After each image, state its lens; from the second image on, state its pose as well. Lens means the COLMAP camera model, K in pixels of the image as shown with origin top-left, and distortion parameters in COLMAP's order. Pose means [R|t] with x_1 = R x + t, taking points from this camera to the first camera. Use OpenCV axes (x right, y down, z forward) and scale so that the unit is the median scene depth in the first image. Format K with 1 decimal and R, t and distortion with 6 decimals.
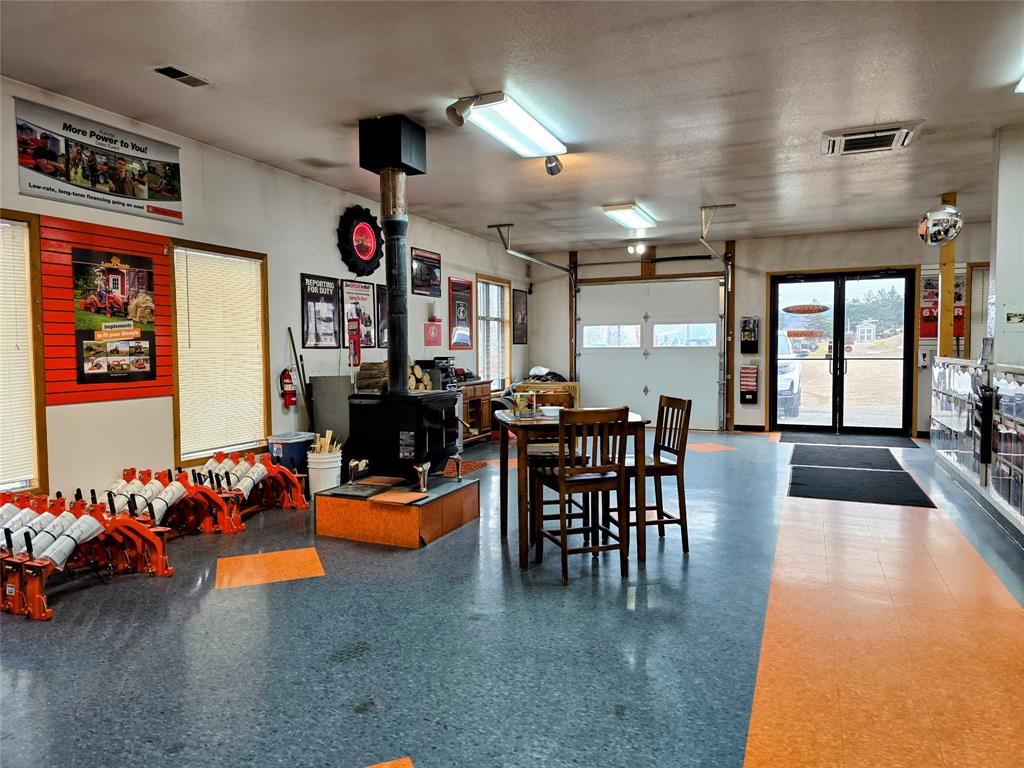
lens RADIAL K [[692.9, 0, 512.0], [0, 692.9, 384.0], [0, 0, 1]] dist [0.130313, -0.127442]
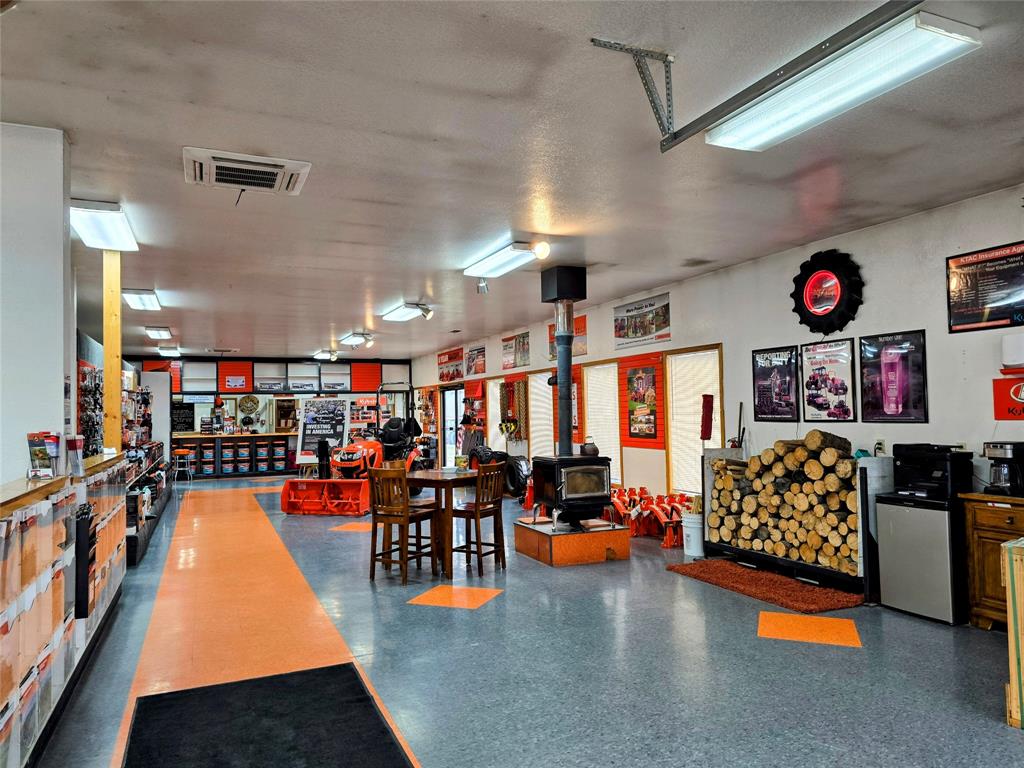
lens RADIAL K [[692.9, 0, 512.0], [0, 692.9, 384.0], [0, 0, 1]] dist [0.130313, -0.127442]
pose [[-0.683288, -0.008415, -0.730100, 0.509546], [-0.015335, 0.999878, 0.002827, -0.073817], [0.729988, 0.013128, -0.683334, 1.029921]]
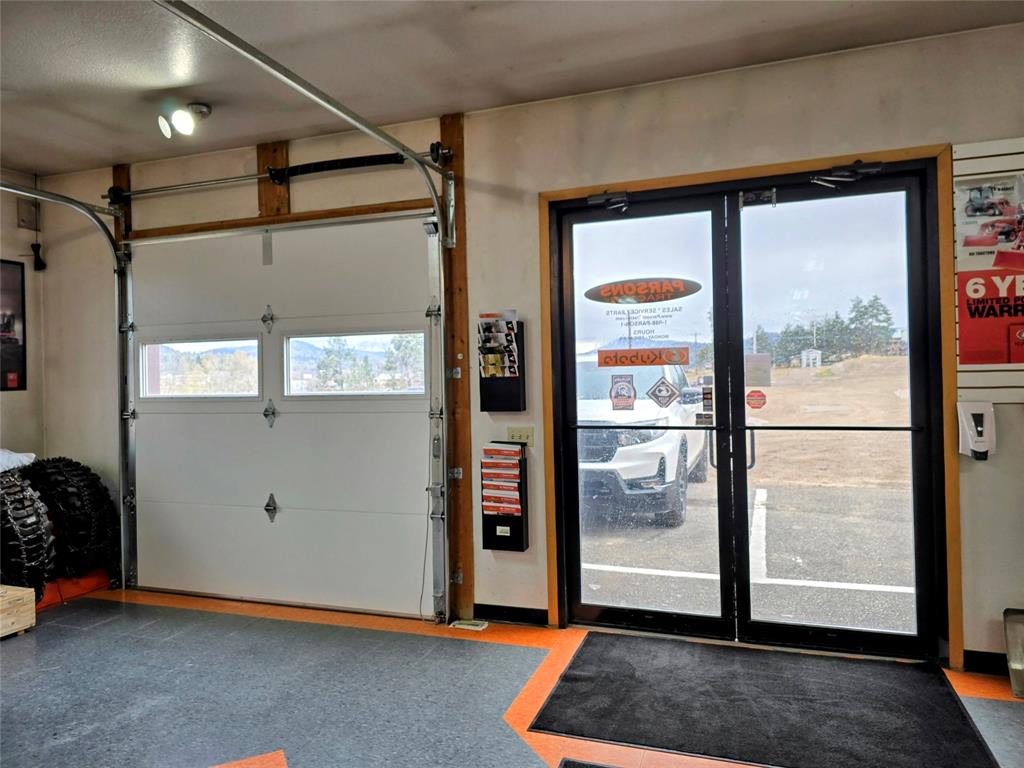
lens RADIAL K [[692.9, 0, 512.0], [0, 692.9, 384.0], [0, 0, 1]] dist [0.130313, -0.127442]
pose [[0.998094, -0.015868, 0.059641, 0.348761], [0.018507, 0.998862, -0.043955, -0.045606], [-0.058876, 0.044975, 0.997252, 0.688949]]
